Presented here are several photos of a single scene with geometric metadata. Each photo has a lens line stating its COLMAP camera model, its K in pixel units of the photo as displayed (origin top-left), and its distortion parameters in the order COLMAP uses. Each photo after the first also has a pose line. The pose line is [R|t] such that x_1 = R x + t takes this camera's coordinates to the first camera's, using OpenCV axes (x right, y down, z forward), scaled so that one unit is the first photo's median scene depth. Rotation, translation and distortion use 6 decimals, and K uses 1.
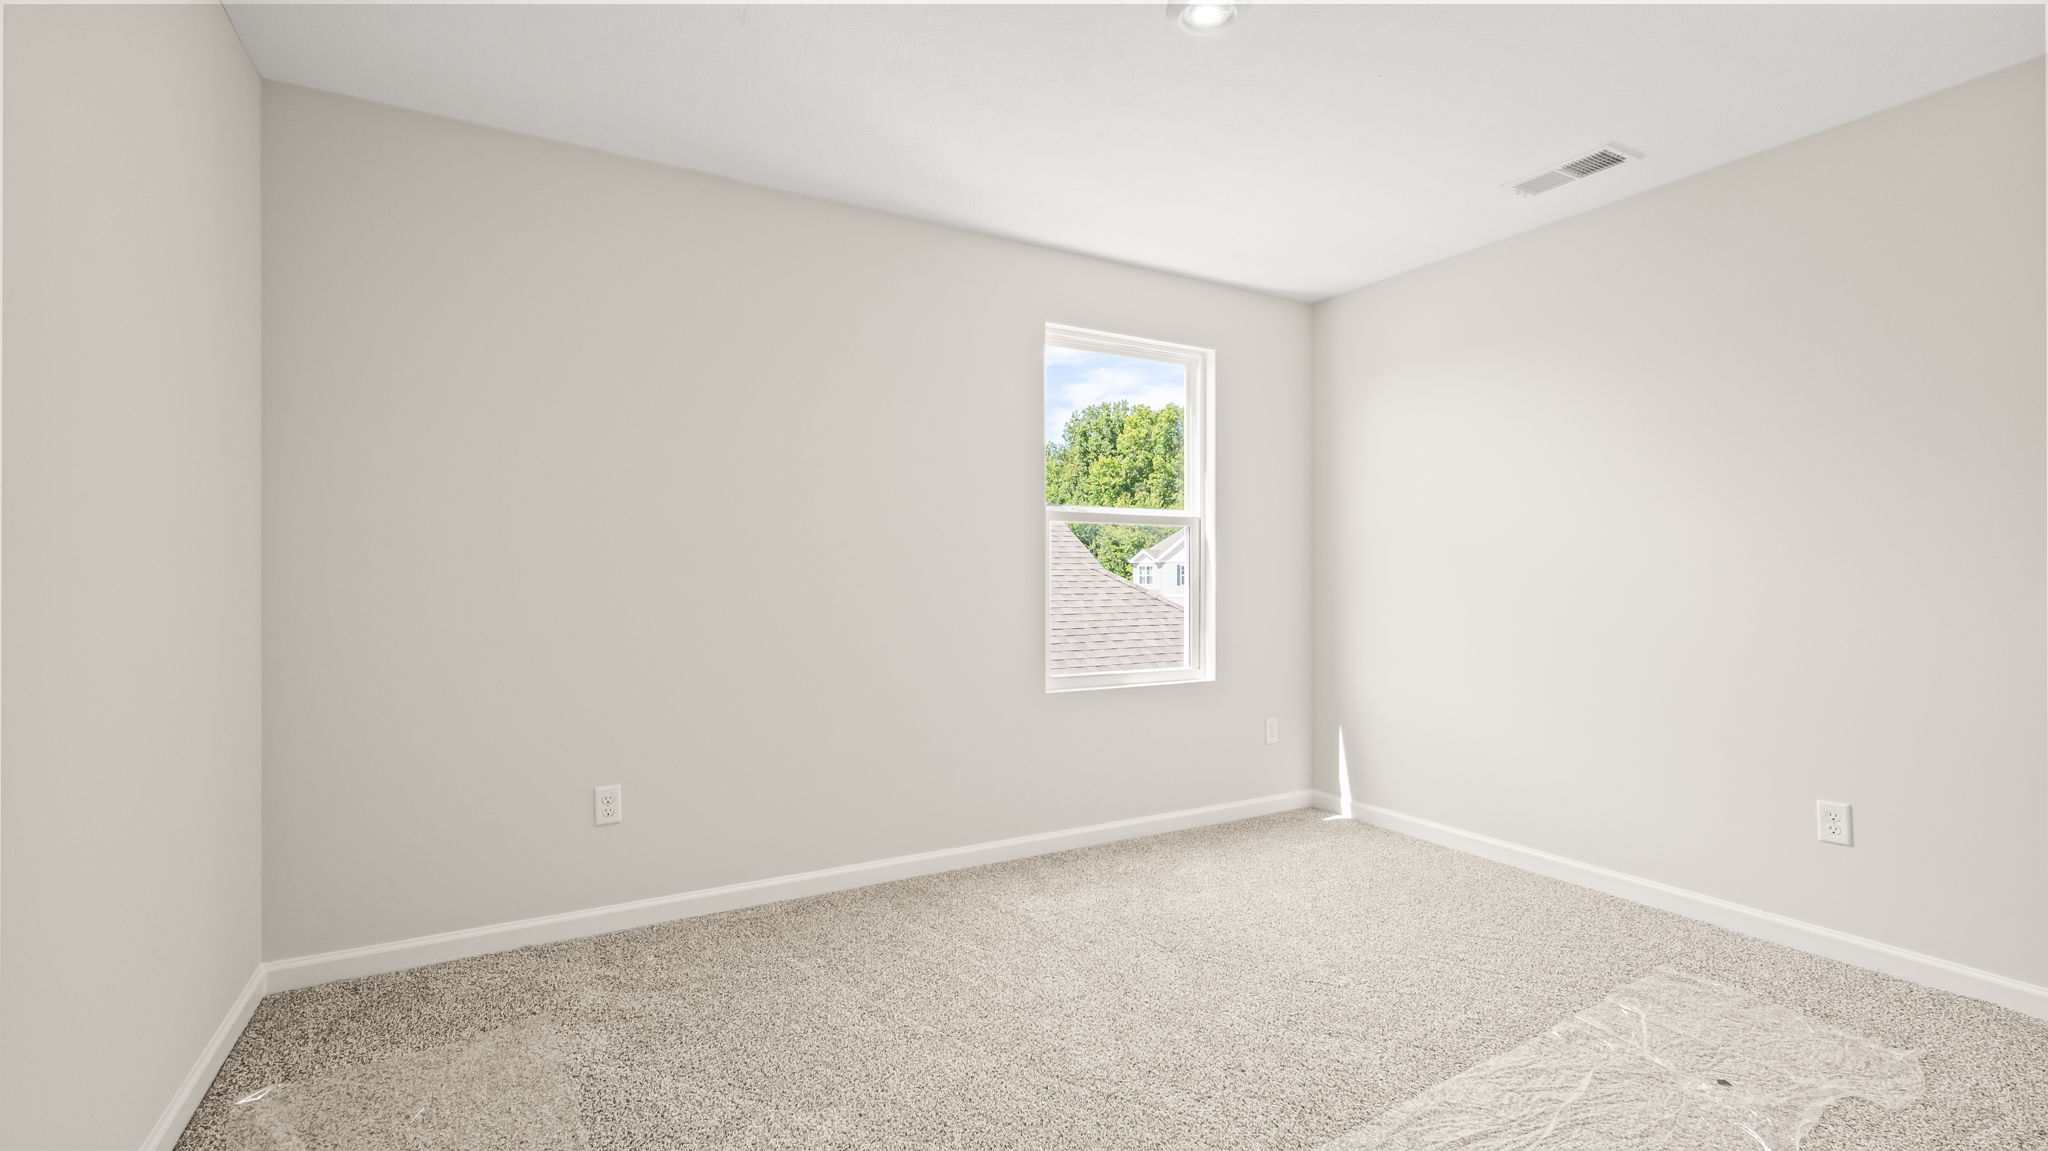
lens RADIAL K [[906.6, 0, 1022.1], [0, 906.6, 575.2], [0, 0, 1]] dist [-0.004239, -0.000611]
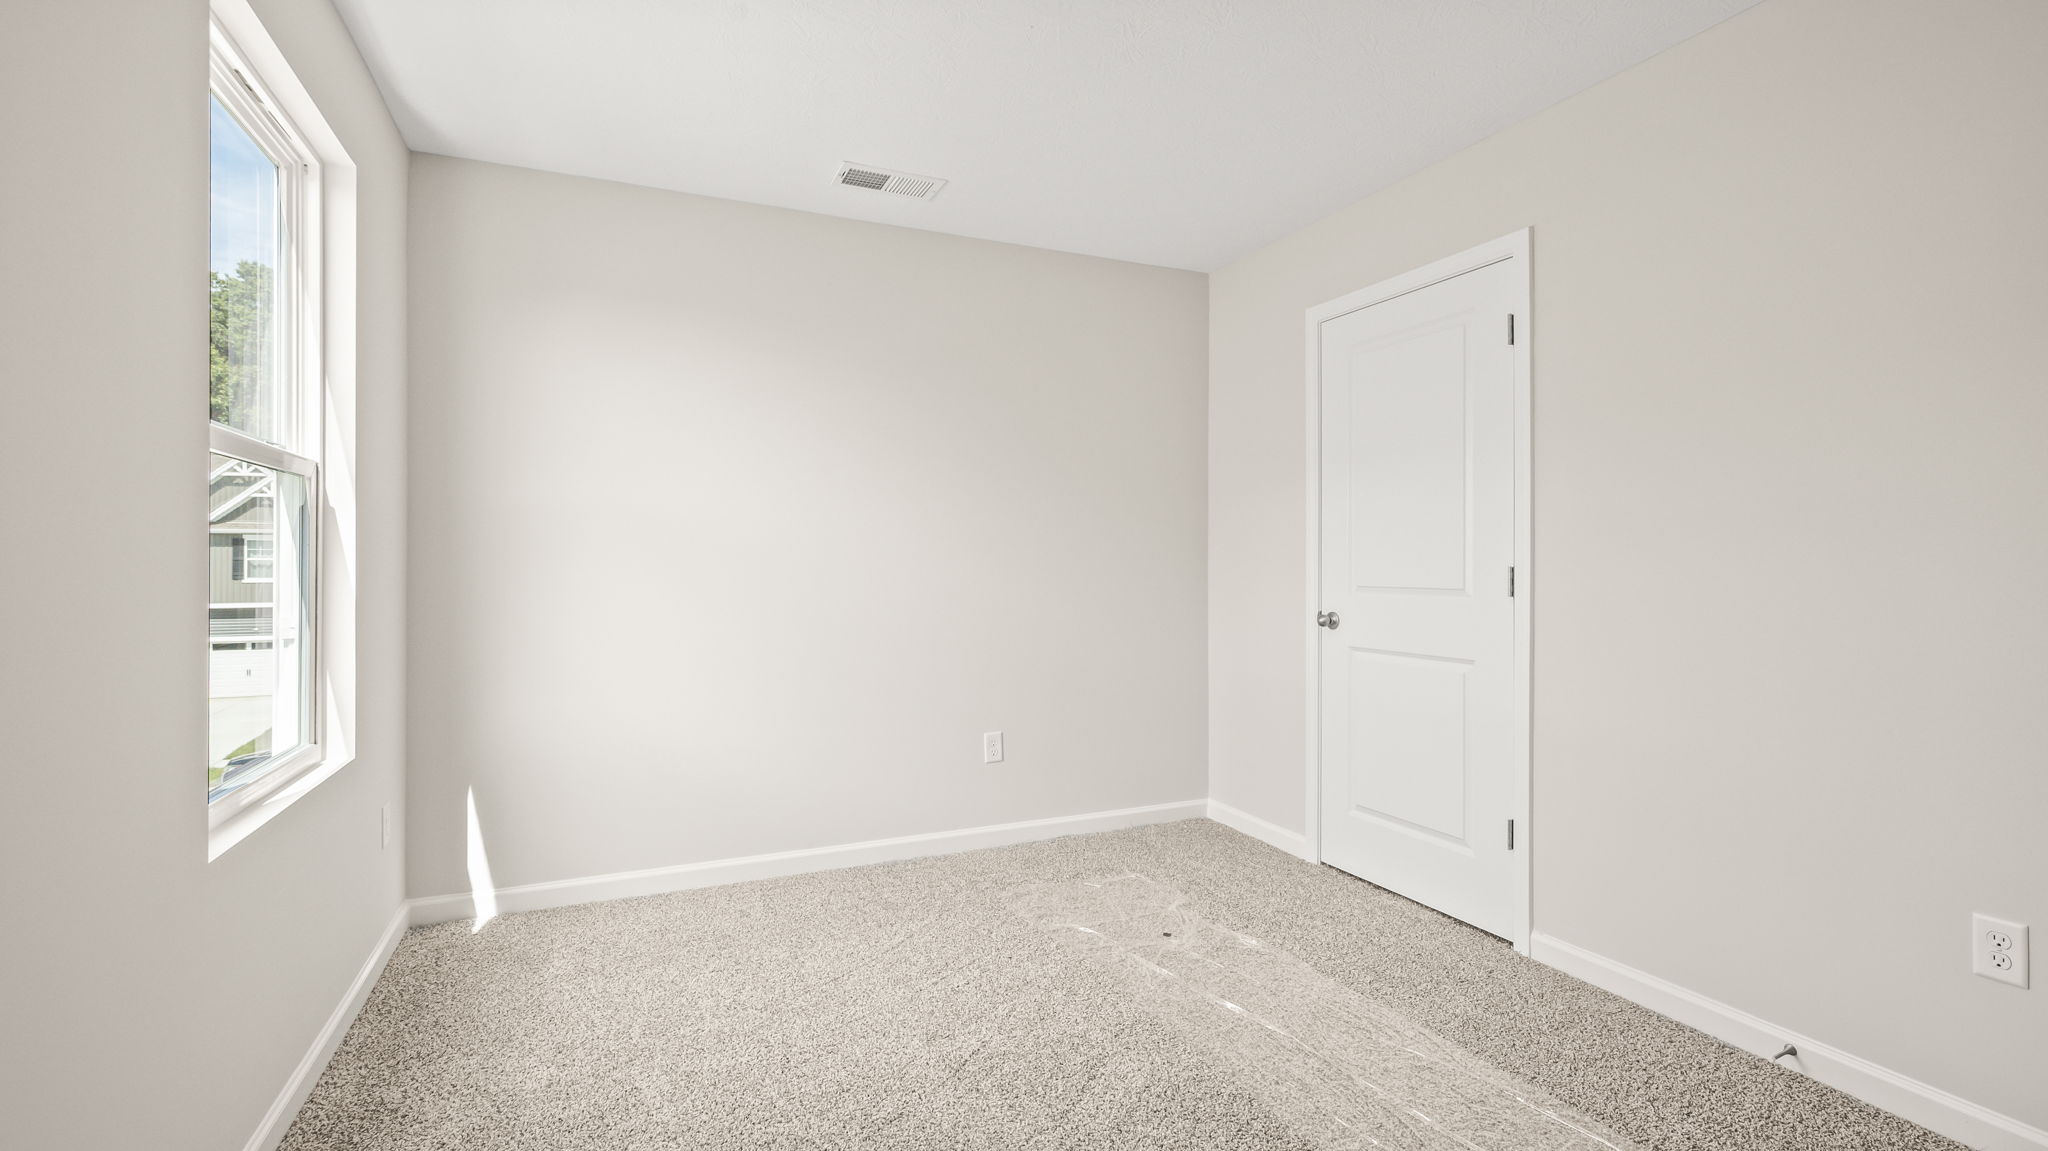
lens RADIAL K [[906.6, 0, 1018.9], [0, 906.6, 574.3], [0, 0, 1]] dist [-0.004239, -0.000611]
pose [[0.077219, -0.006103, 0.996995, -0.343391], [0.001696, 0.999981, 0.005990, 0.000588], [-0.997013, 0.001228, 0.077228, 0.614070]]
